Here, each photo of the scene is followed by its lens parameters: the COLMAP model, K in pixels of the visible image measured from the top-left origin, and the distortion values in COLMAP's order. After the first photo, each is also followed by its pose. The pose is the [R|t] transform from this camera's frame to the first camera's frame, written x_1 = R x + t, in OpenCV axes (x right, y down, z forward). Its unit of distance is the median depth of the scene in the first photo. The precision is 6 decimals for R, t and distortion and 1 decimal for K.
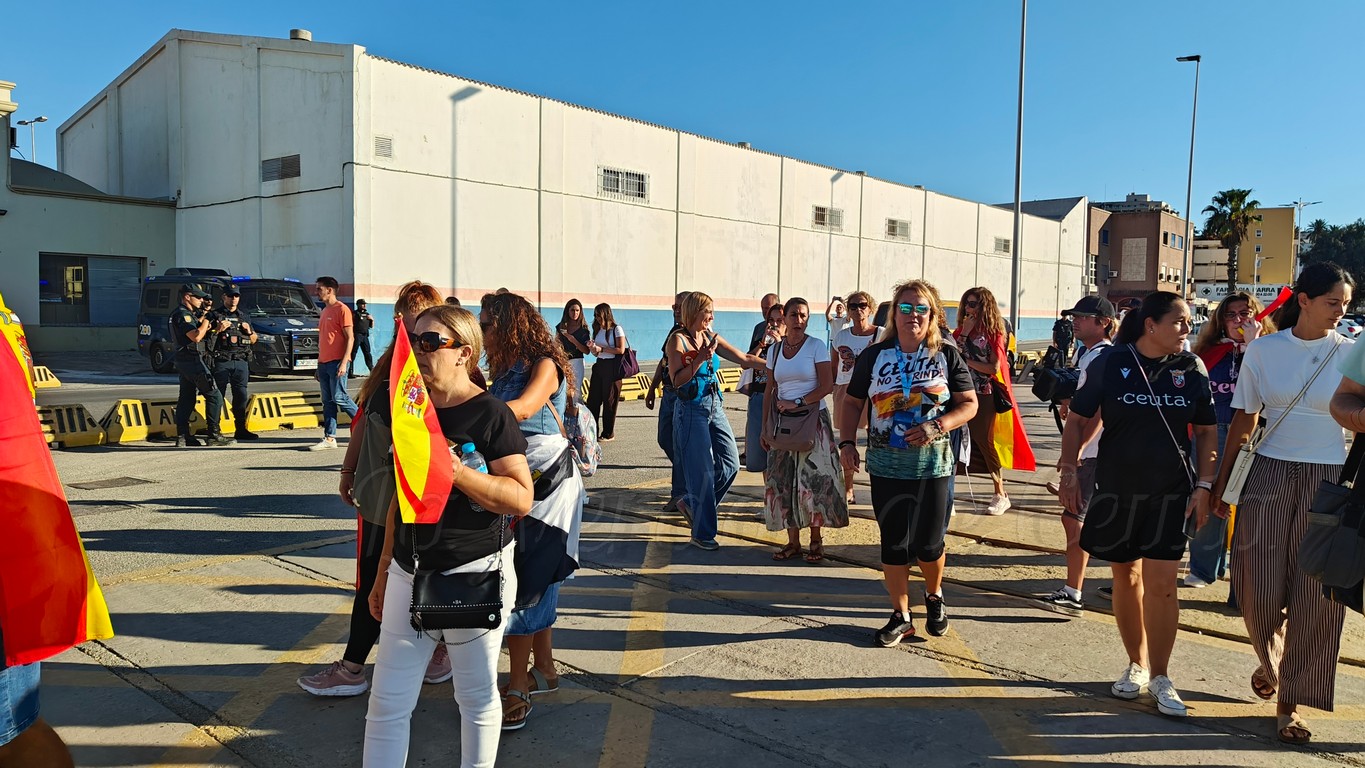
lens RADIAL K [[965.4, 0, 698.1], [0, 965.4, 359.6], [0, 0, 1]] dist [0.050517, -0.066790]
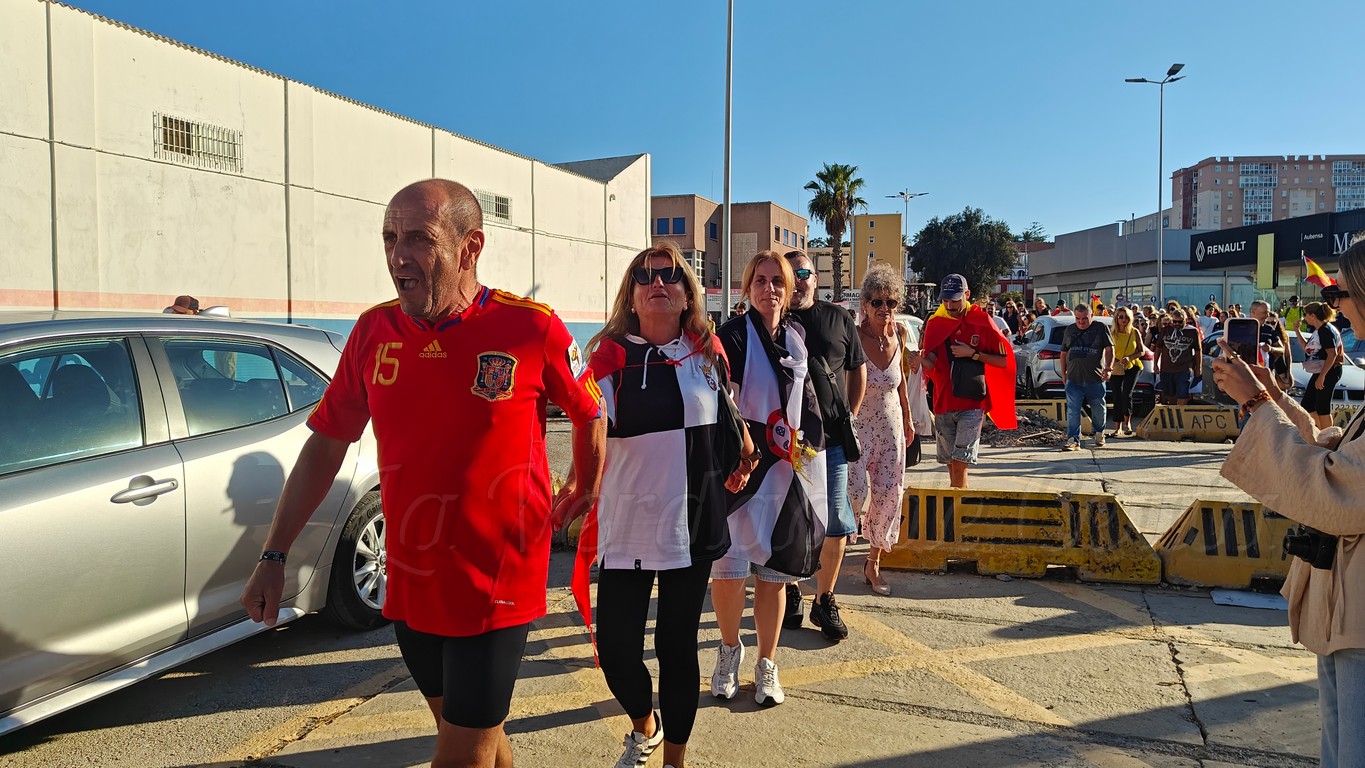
lens RADIAL K [[961.0, 0, 691.9], [0, 961.0, 367.1], [0, 0, 1]] dist [0.010524, -0.003054]
pose [[0.945591, -0.029931, 0.323979, 0.313646], [0.031283, 0.999510, 0.001034, -0.015116], [-0.323851, 0.009158, 0.946064, 0.514931]]
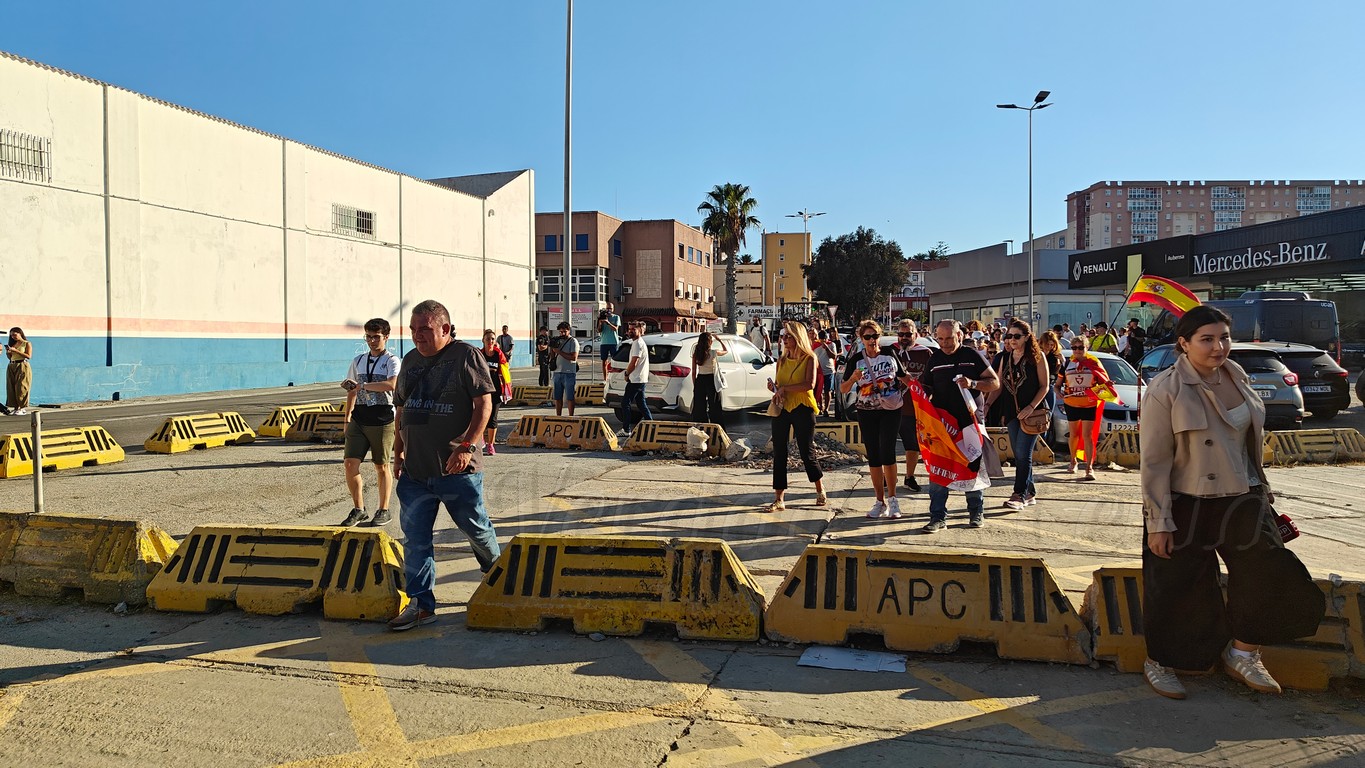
lens RADIAL K [[948.0, 0, 693.4], [0, 948.0, 366.7], [0, 0, 1]] dist [0.022327, -0.014841]
pose [[0.915880, -0.027286, 0.400523, 0.362425], [0.035125, 0.999308, -0.012244, -0.016442], [-0.399912, 0.025283, 0.916205, 0.512564]]
